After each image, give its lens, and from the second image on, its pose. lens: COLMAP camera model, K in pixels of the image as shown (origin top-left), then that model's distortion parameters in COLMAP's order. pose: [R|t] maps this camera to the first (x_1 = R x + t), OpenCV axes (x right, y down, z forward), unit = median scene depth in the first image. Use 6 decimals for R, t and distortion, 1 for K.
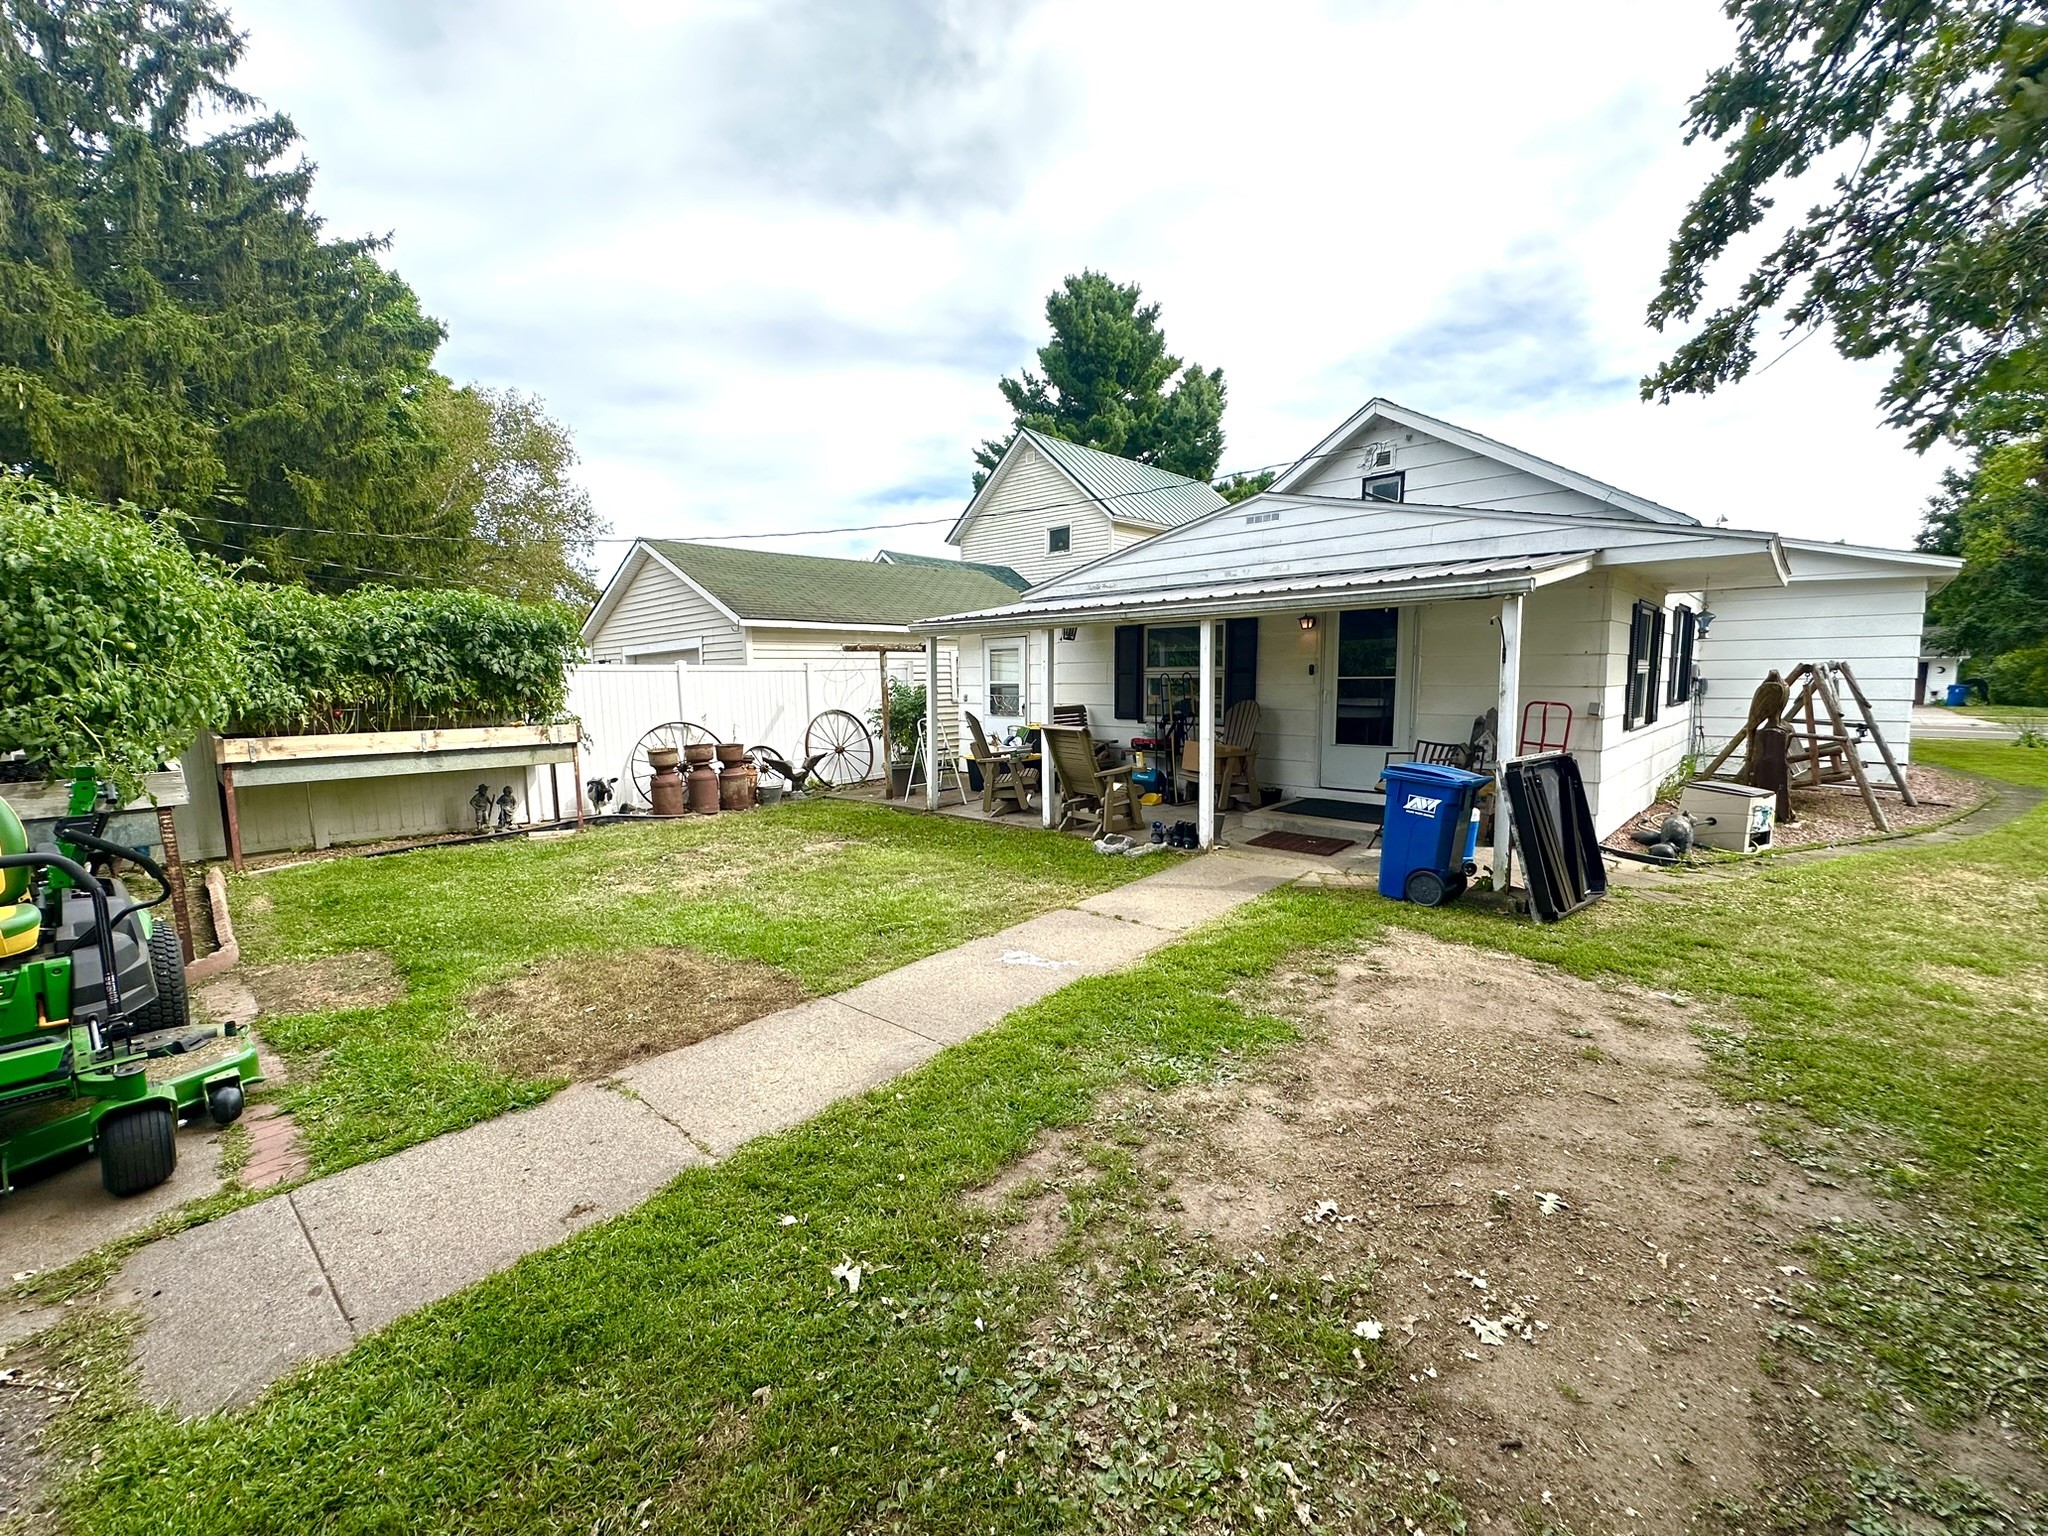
lens RADIAL K [[819.7, 0, 1023.4], [0, 819.7, 770.1], [0, 0, 1]] dist [-0.005314, 0.001447]
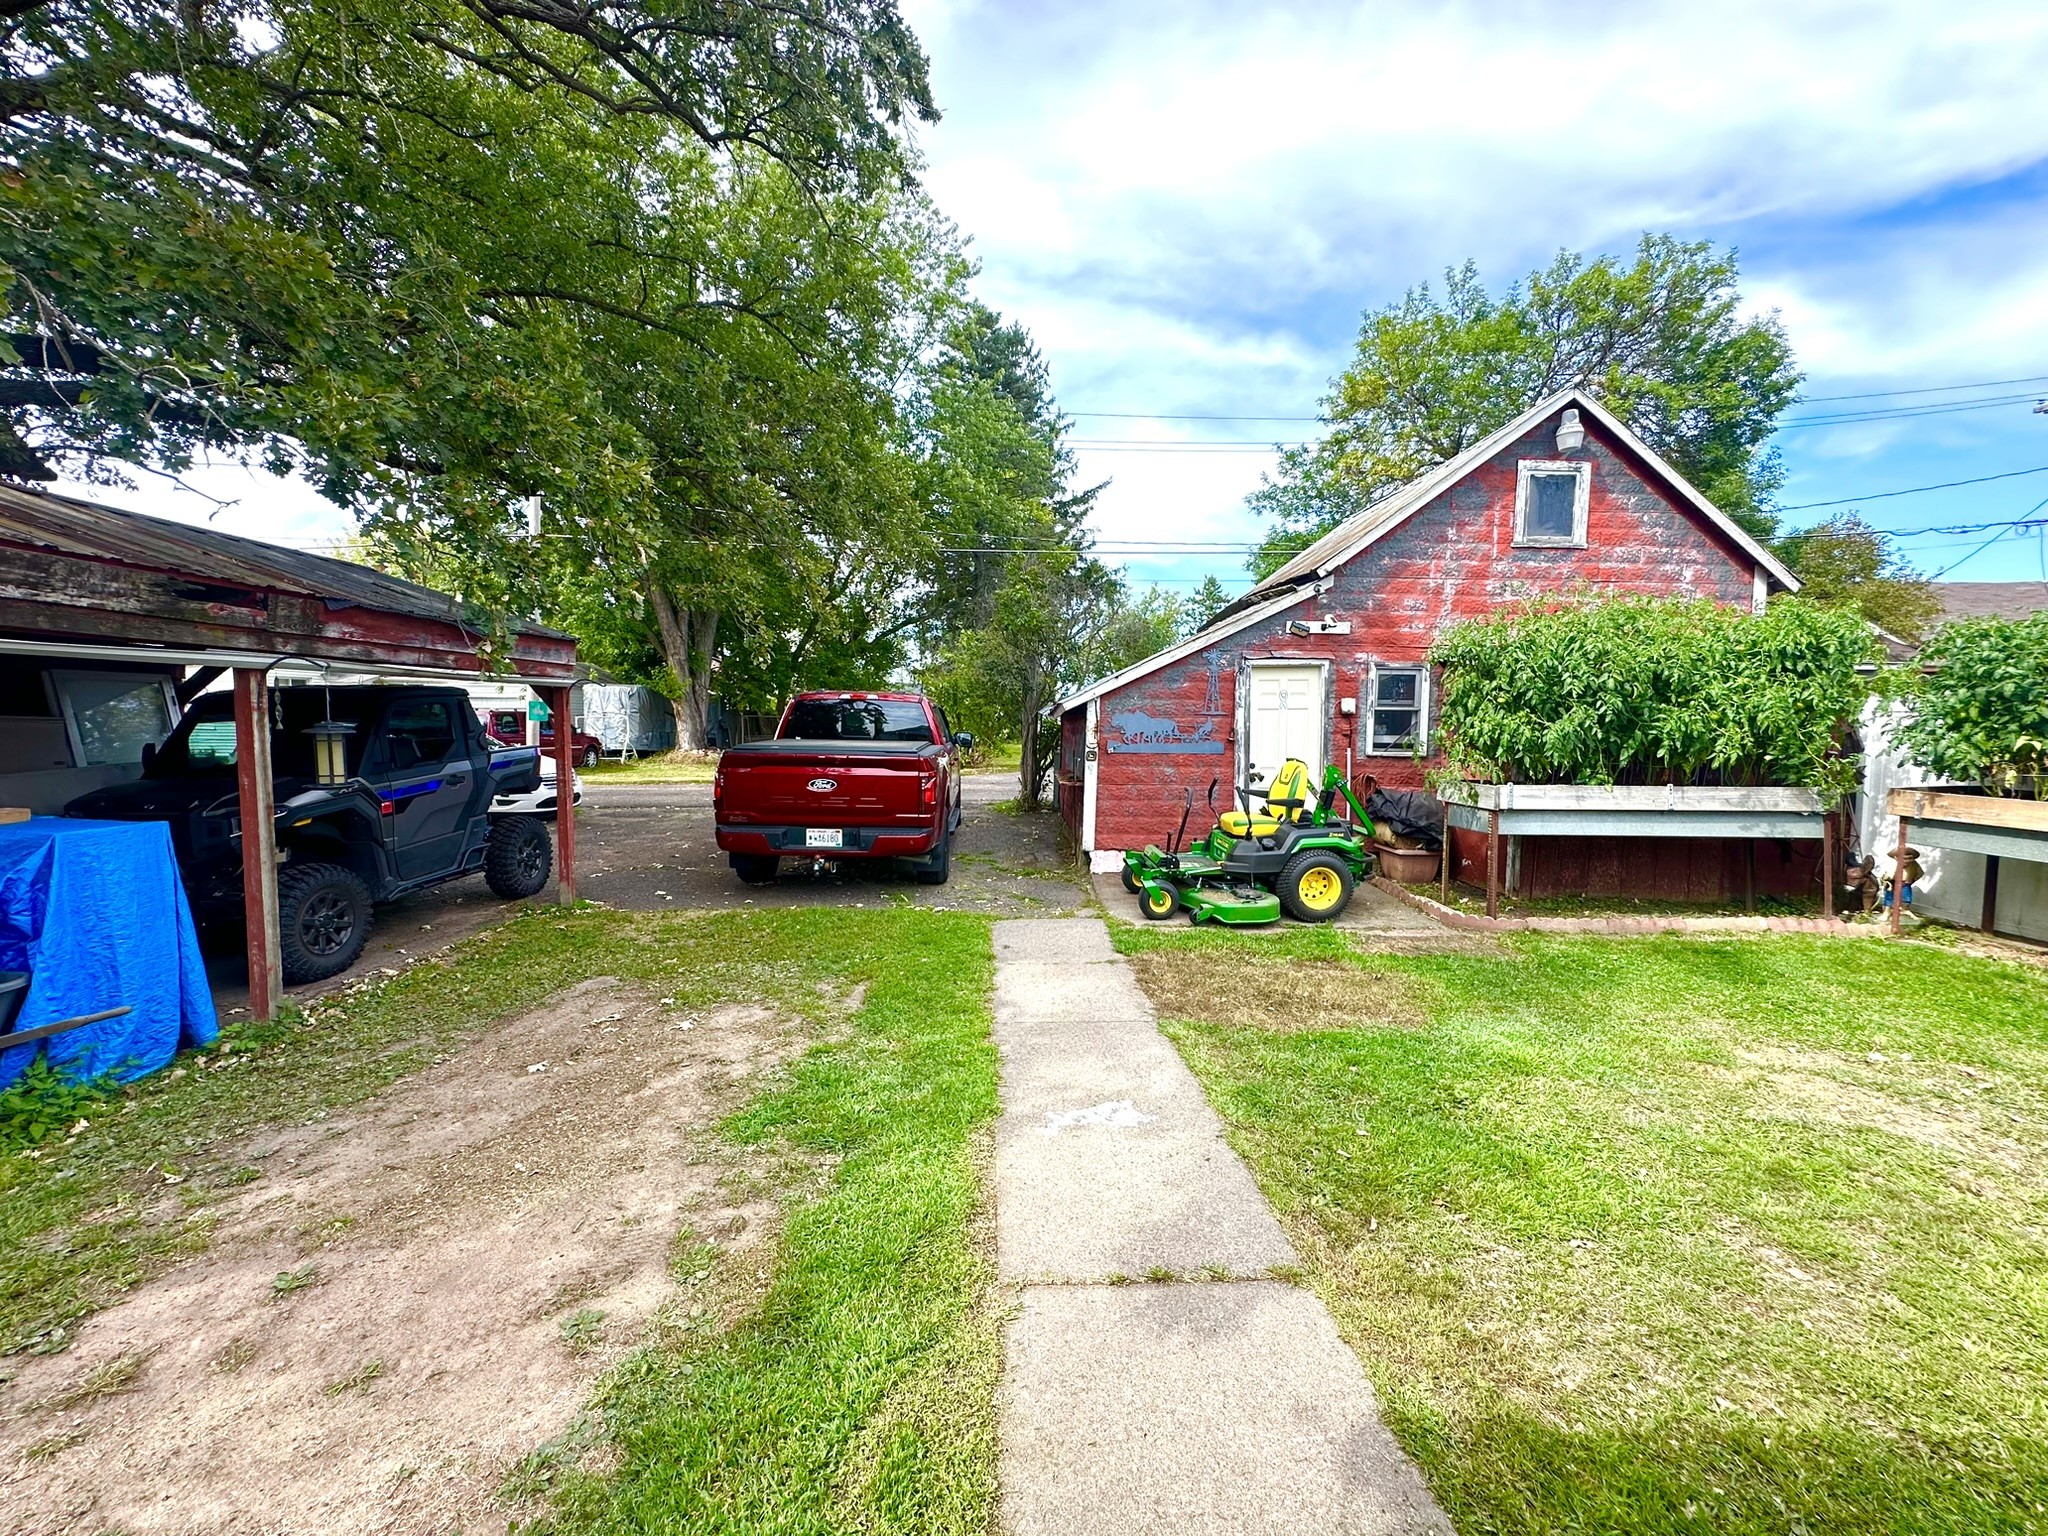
lens RADIAL K [[819.7, 0, 1013.7], [0, 819.7, 774.2], [0, 0, 1]] dist [-0.005314, 0.001447]
pose [[-0.742693, 0.049810, -0.667777, 0.443225], [-0.078445, 0.983892, 0.160635, -0.147681], [0.665021, 0.171686, -0.726822, 1.182370]]
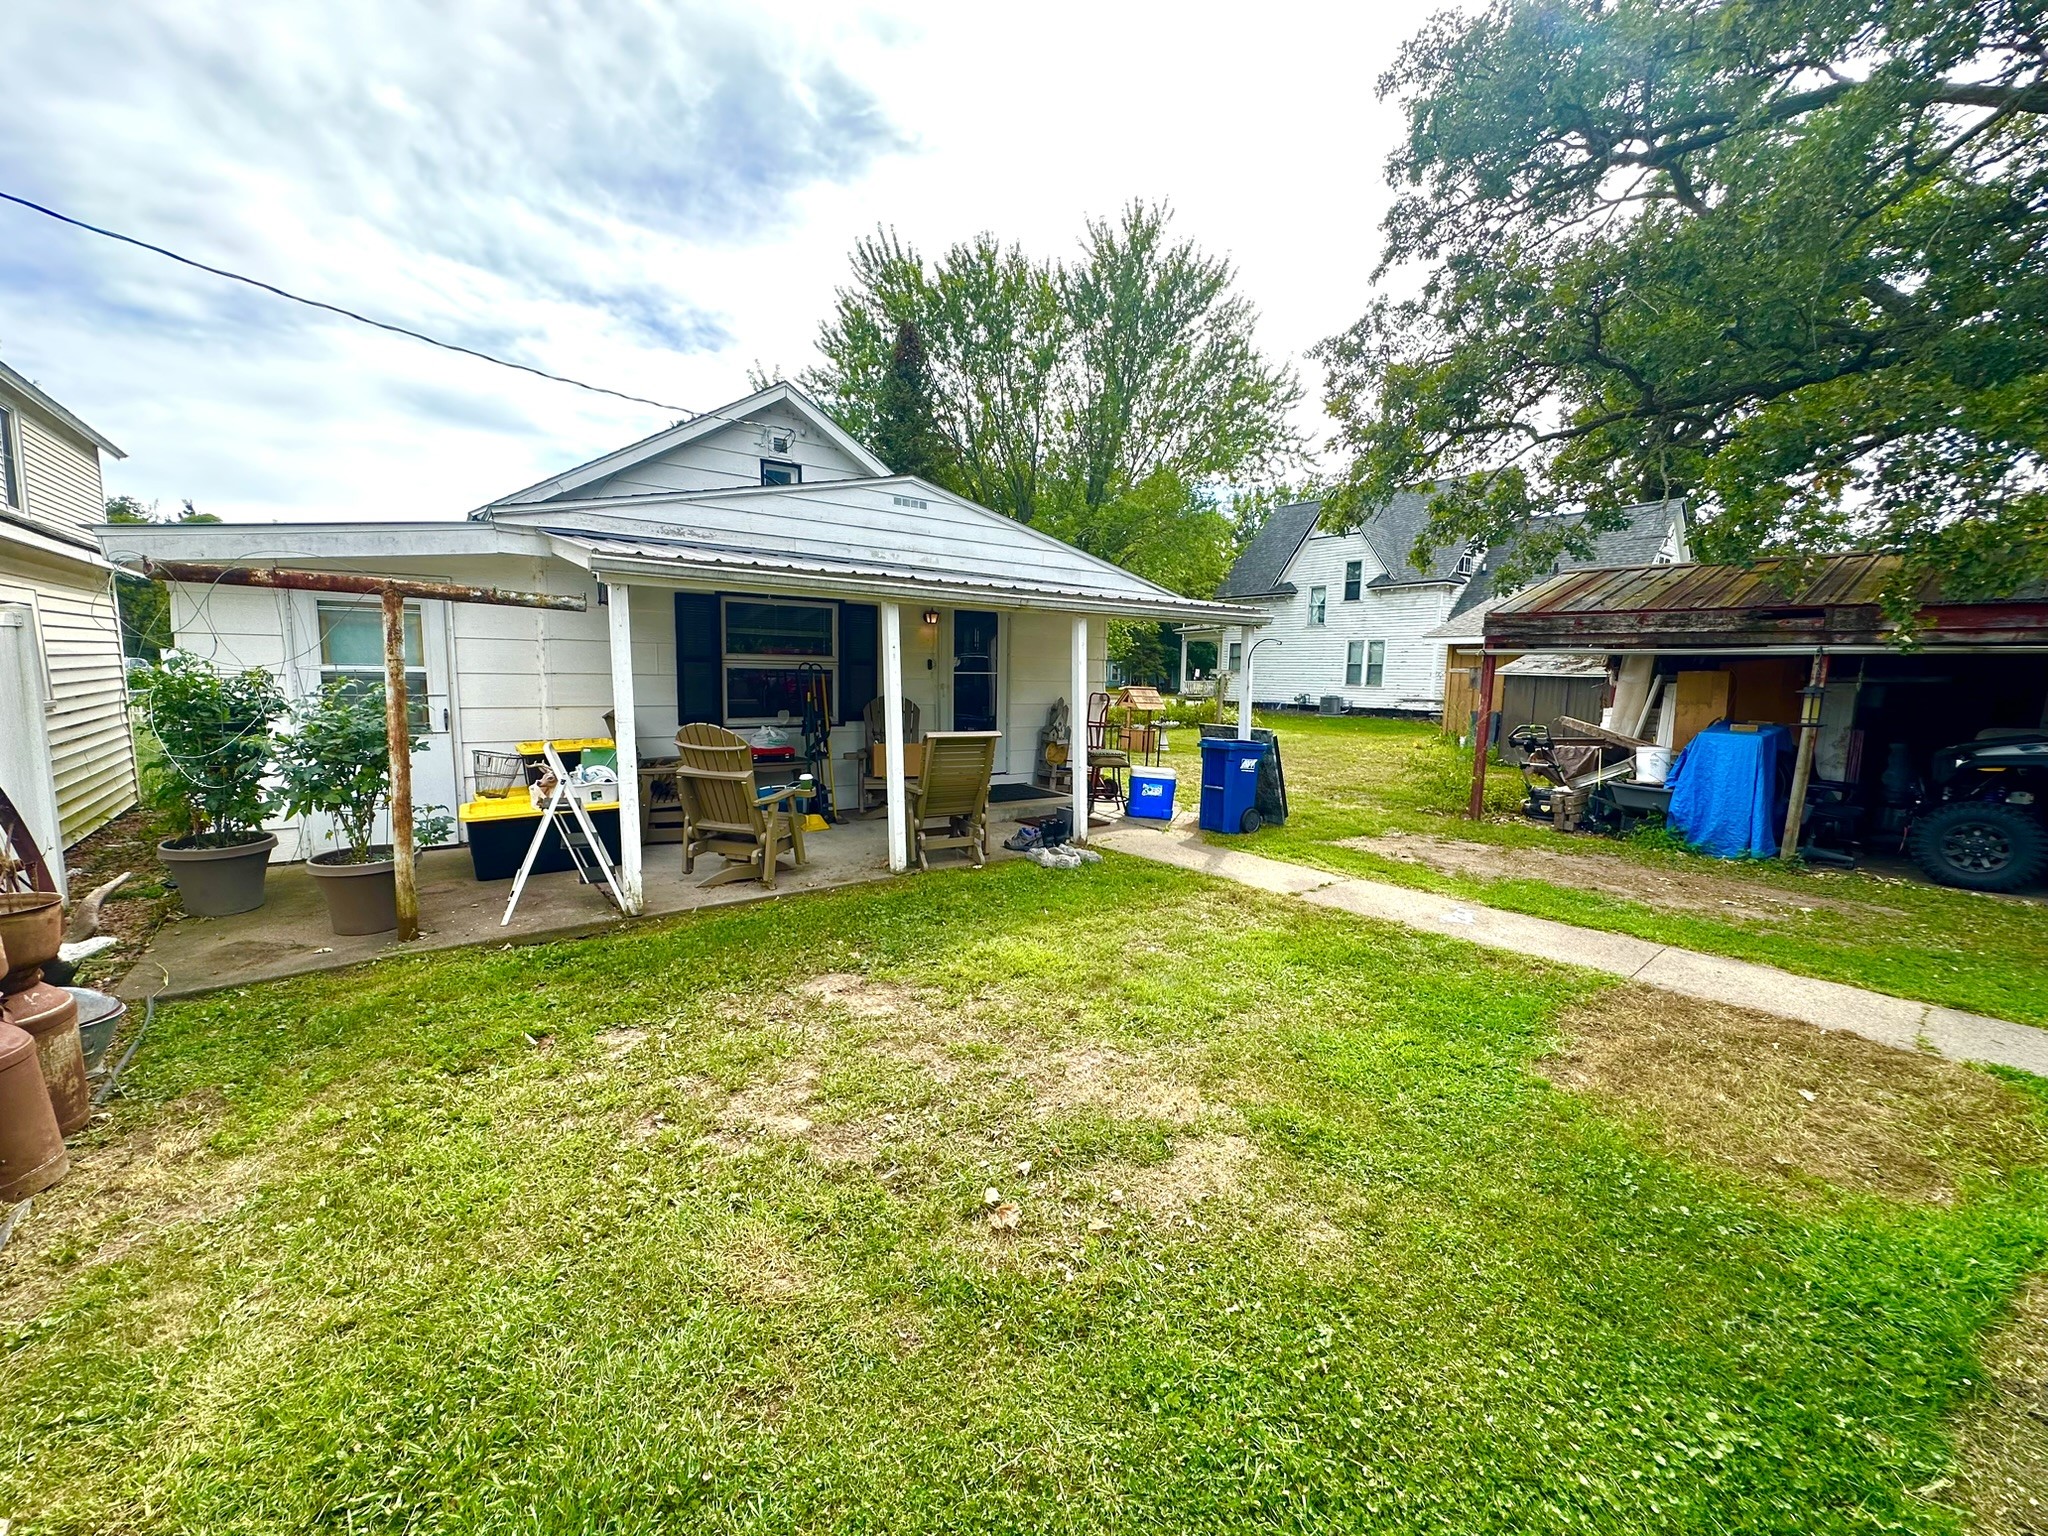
lens RADIAL K [[819.7, 0, 1022.9], [0, 819.7, 766.8], [0, 0, 1]] dist [-0.005314, 0.001447]
pose [[0.168468, -0.105153, 0.980082, -1.028515], [0.093405, 0.991523, 0.090324, -0.124093], [-0.981272, 0.076328, 0.176862, 1.157249]]
